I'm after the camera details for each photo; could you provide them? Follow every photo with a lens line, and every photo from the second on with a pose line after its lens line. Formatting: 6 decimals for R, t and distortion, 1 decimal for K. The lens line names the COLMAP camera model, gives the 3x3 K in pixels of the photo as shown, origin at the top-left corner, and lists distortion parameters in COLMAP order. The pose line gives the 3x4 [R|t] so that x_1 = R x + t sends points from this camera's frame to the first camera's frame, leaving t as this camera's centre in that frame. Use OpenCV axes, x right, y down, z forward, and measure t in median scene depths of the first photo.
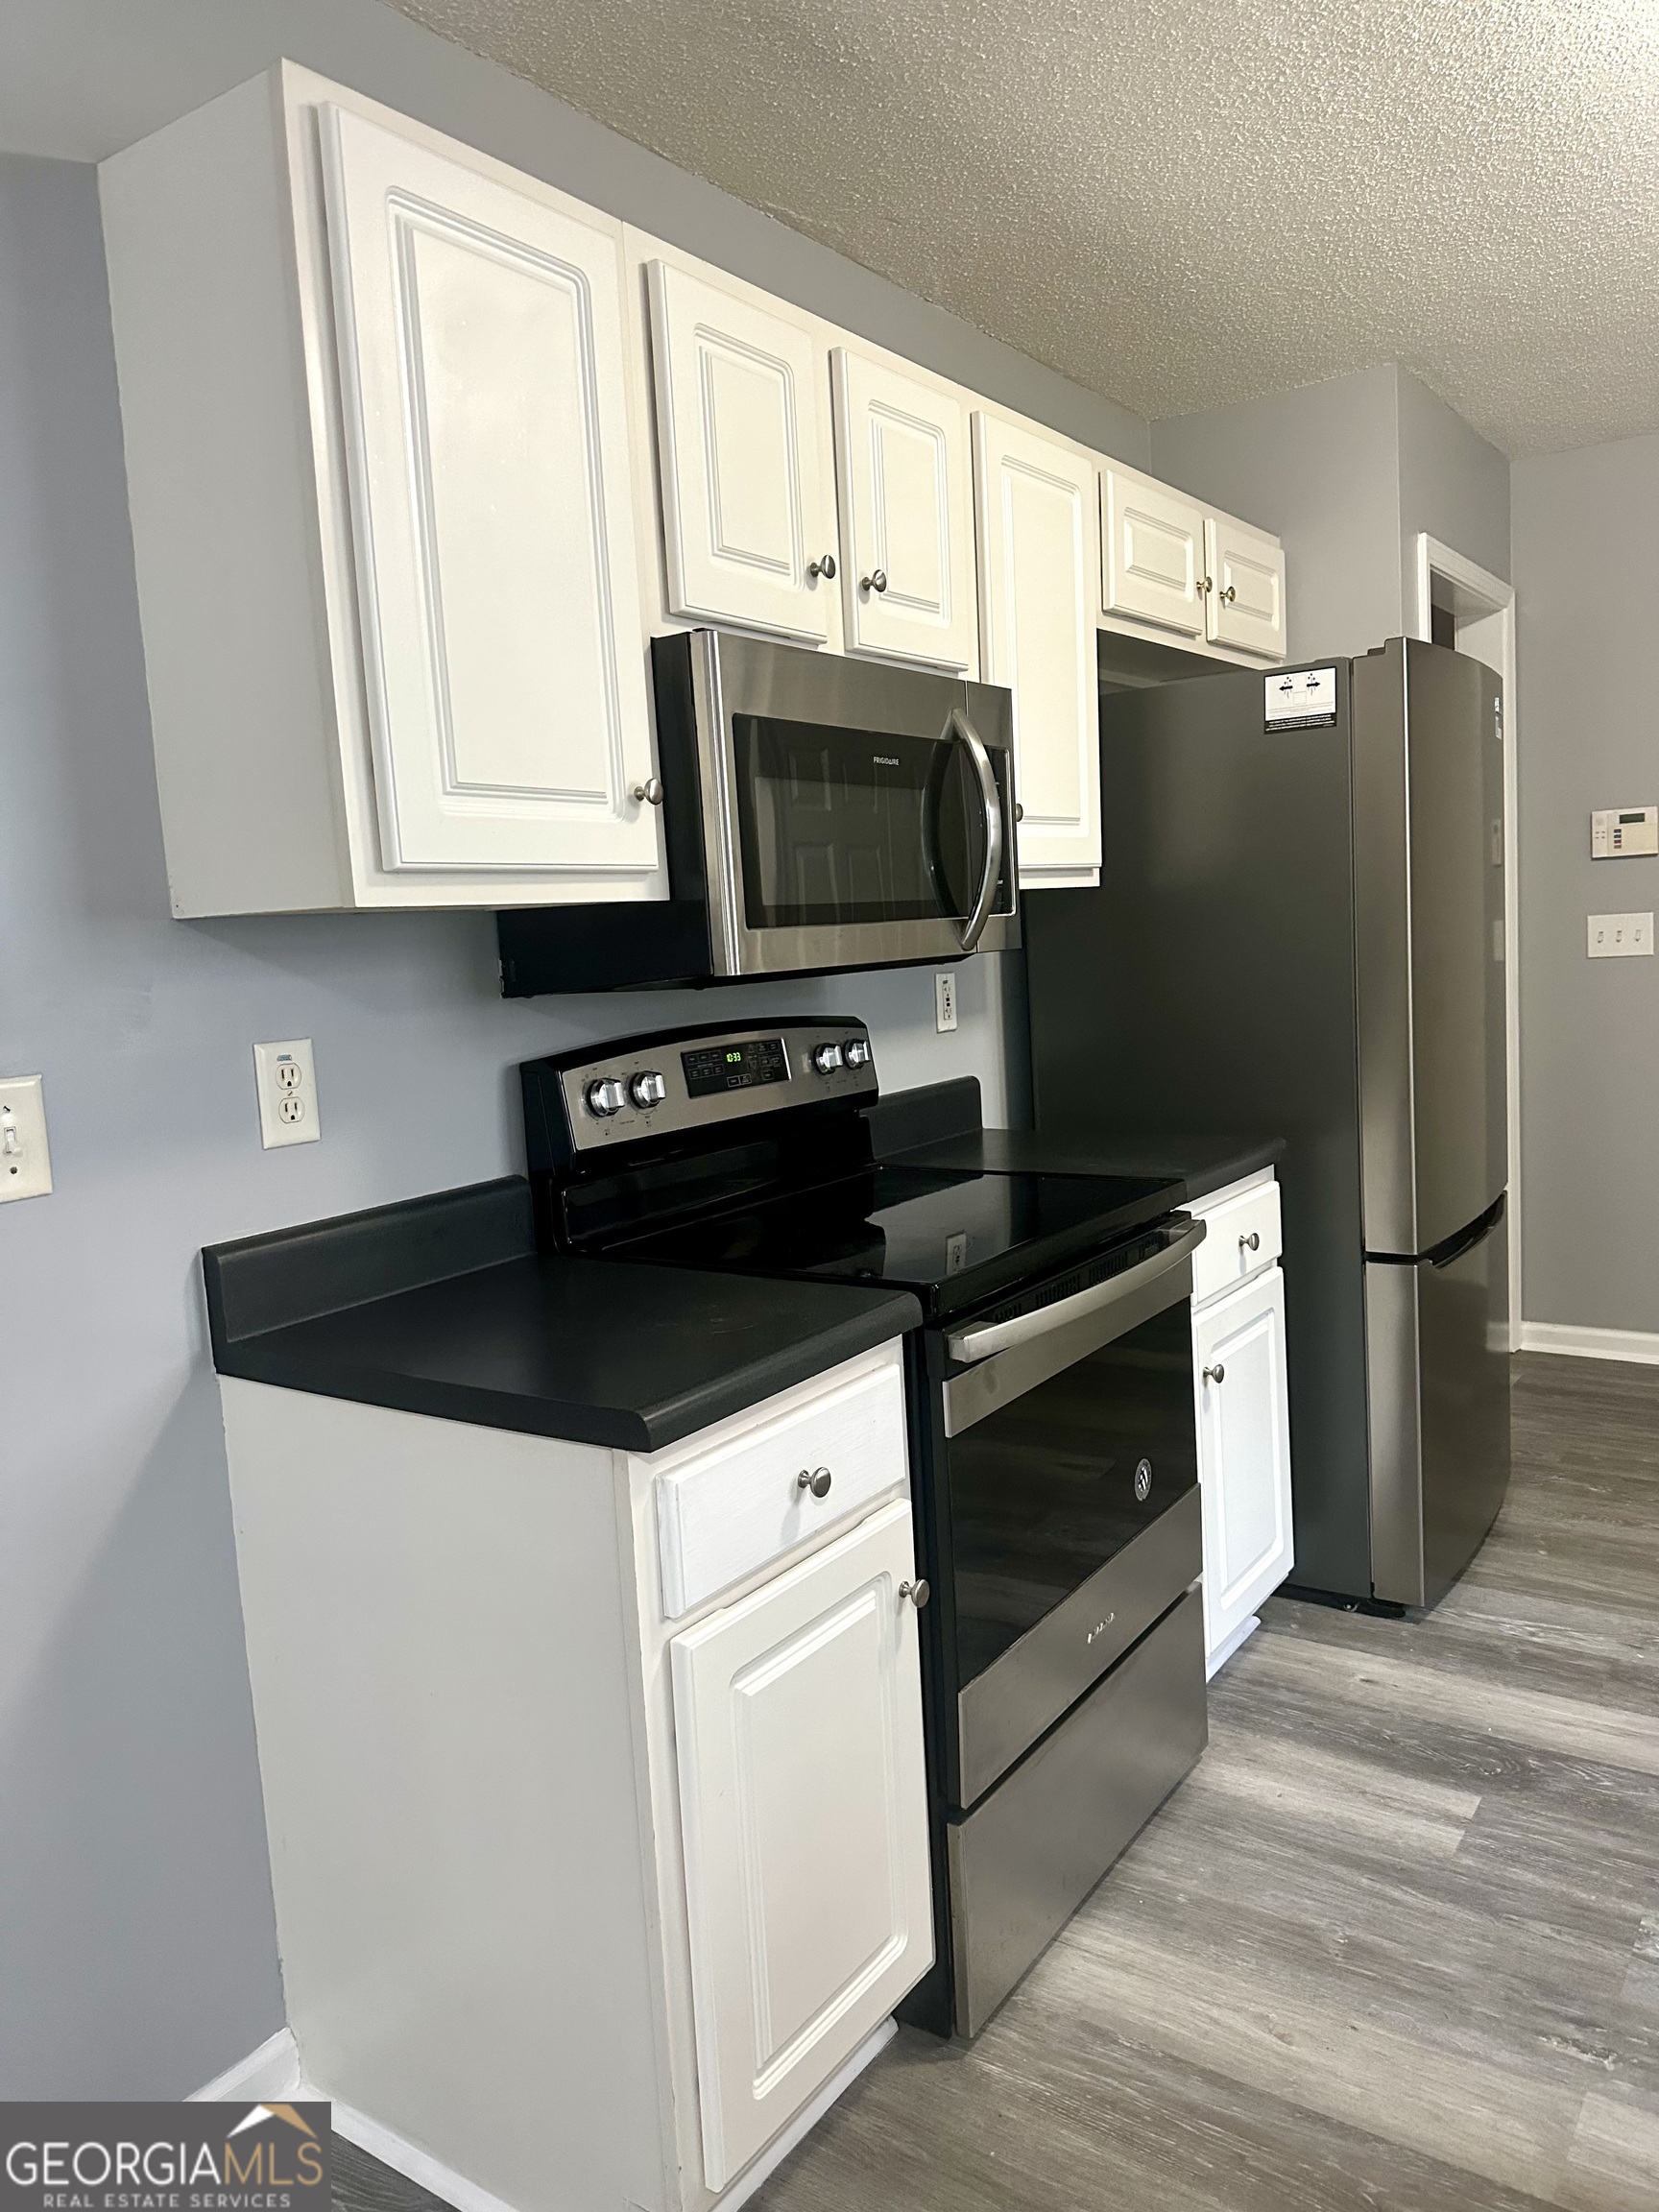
lens RADIAL K [[1593.5, 0, 821.0], [0, 1593.5, 1092.4], [0, 0, 1]] dist [0.004749, -0.001385]
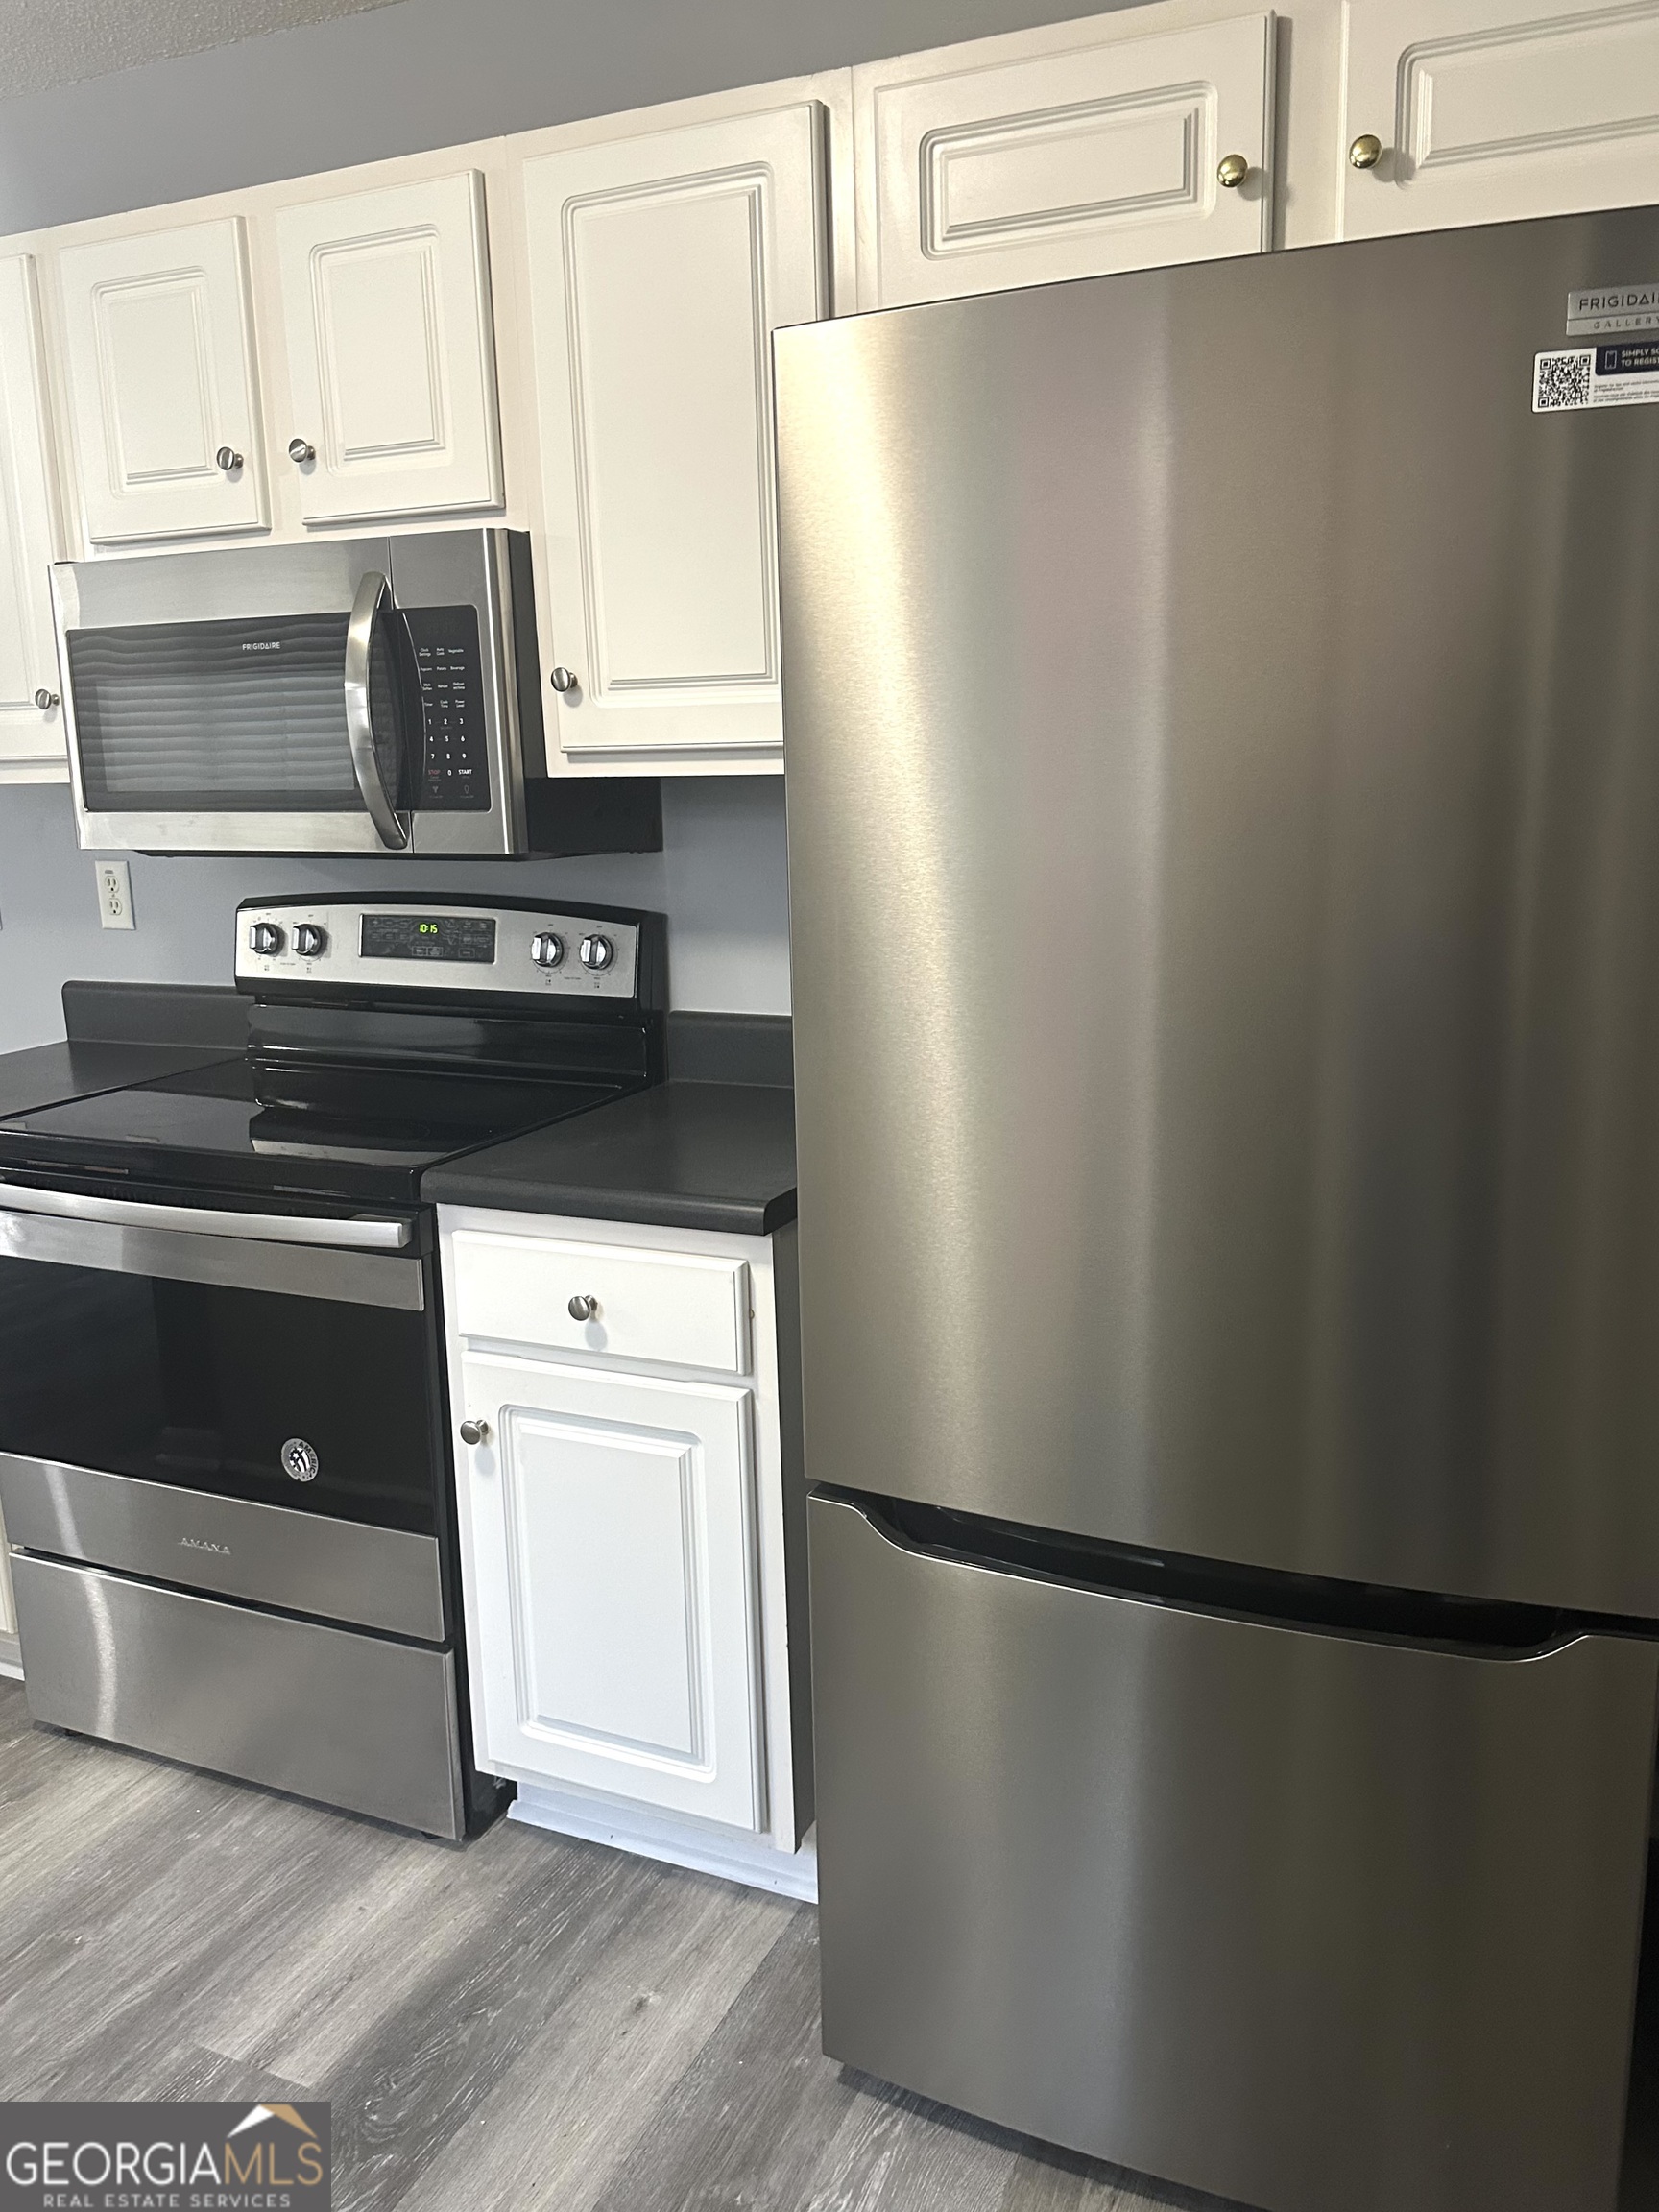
lens RADIAL K [[1667.9, 0, 824.4], [0, 1667.9, 1111.1], [0, 0, 1]] dist [-0.002408, -0.008567]
pose [[0.190808, 0.248346, -0.949693, 1.118145], [-0.102127, 0.967240, 0.232416, -0.197097], [0.976300, 0.052642, 0.209920, 1.096548]]
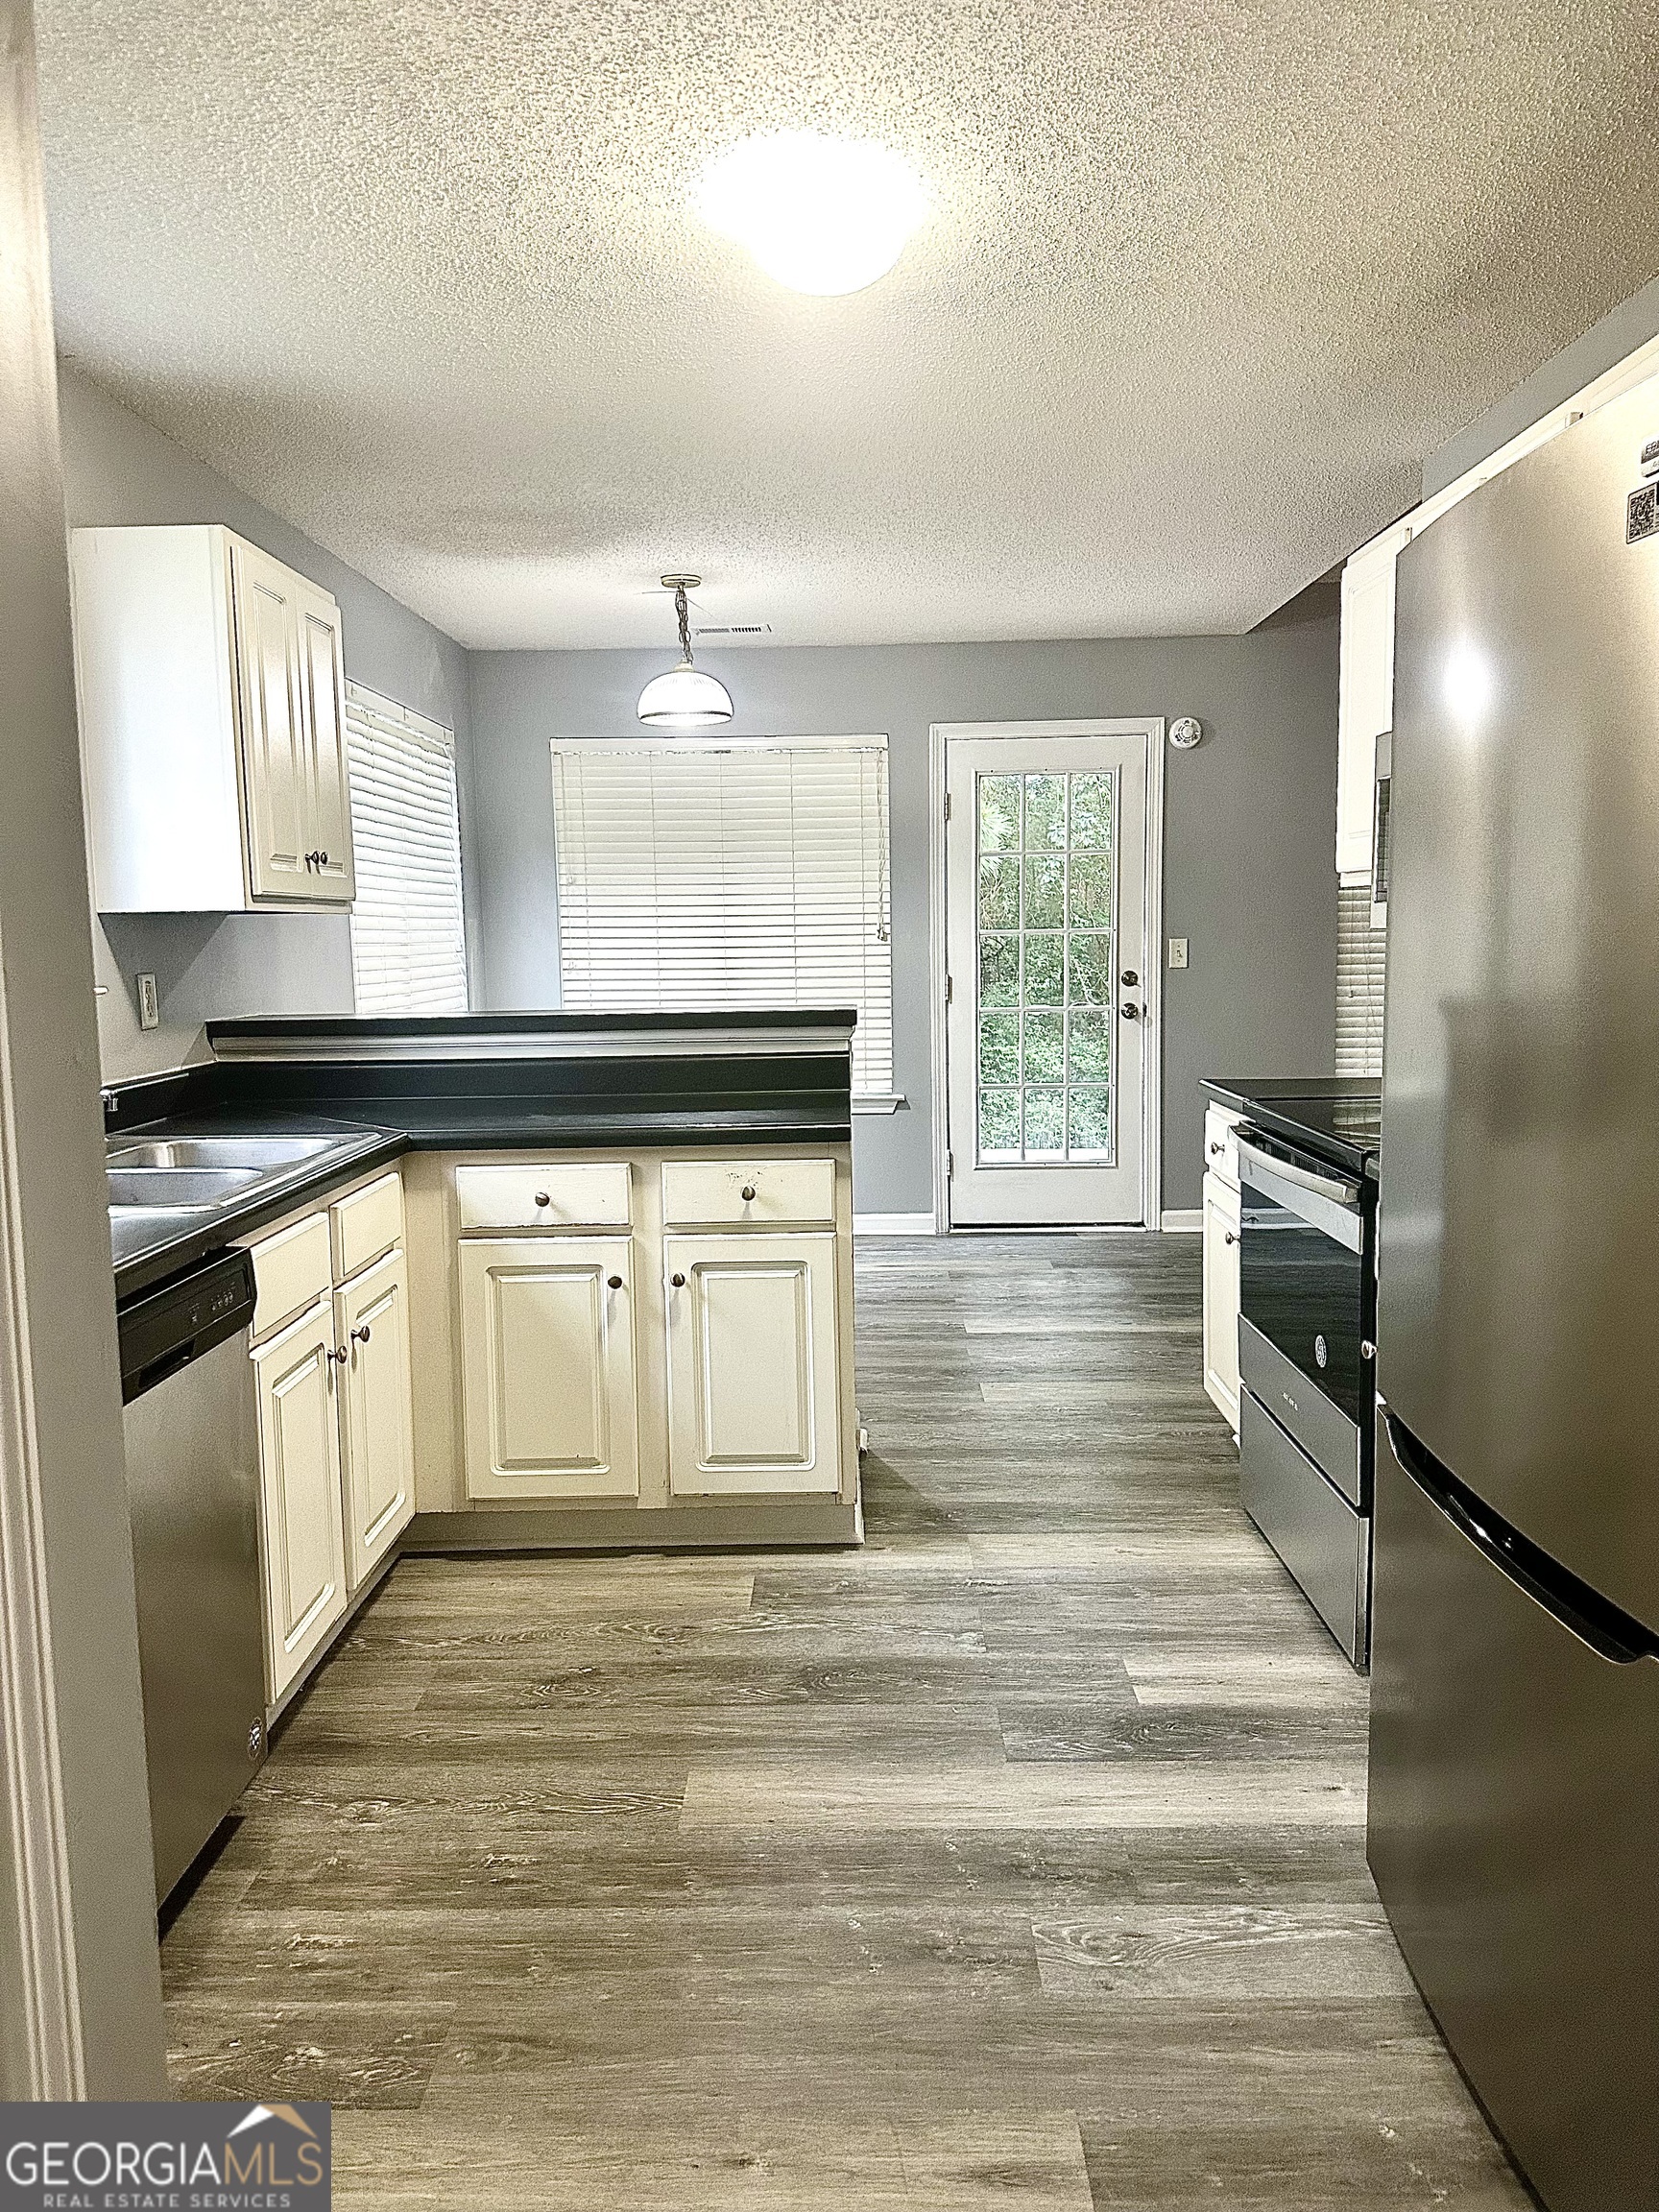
lens RADIAL K [[1560.1, 0, 813.3], [0, 1560.1, 1101.9], [0, 0, 1]] dist [0.038915, -0.051114]
pose [[-0.829816, 0.135791, -0.541264, 1.207440], [0.004442, 0.971519, 0.236921, -0.250888], [0.558020, 0.194196, -0.806785, 1.769332]]
